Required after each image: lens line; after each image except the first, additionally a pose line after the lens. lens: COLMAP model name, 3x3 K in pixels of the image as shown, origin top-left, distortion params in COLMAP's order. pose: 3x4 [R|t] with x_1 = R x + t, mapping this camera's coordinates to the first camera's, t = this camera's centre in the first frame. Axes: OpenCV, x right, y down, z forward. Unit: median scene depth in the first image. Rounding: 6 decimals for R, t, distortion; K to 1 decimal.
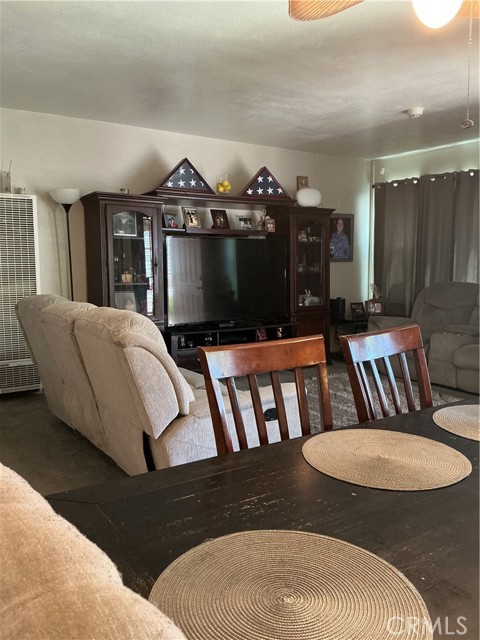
lens RADIAL K [[542.7, 0, 241.5], [0, 542.7, 322.7], [0, 0, 1]] dist [0.081608, -0.008349]
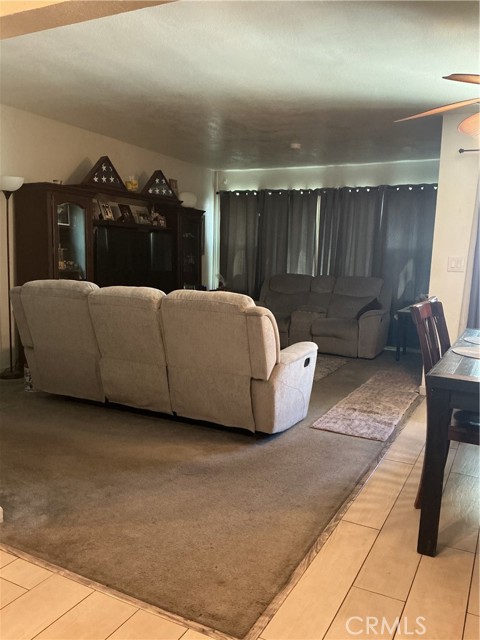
lens RADIAL K [[542.7, 0, 237.0], [0, 542.7, 319.5], [0, 0, 1]] dist [0.081608, -0.008349]
pose [[0.869815, -0.030119, 0.492458, -0.380272], [0.025740, 0.999546, 0.015669, 0.012827], [-0.492706, -0.000953, 0.870195, -0.073674]]
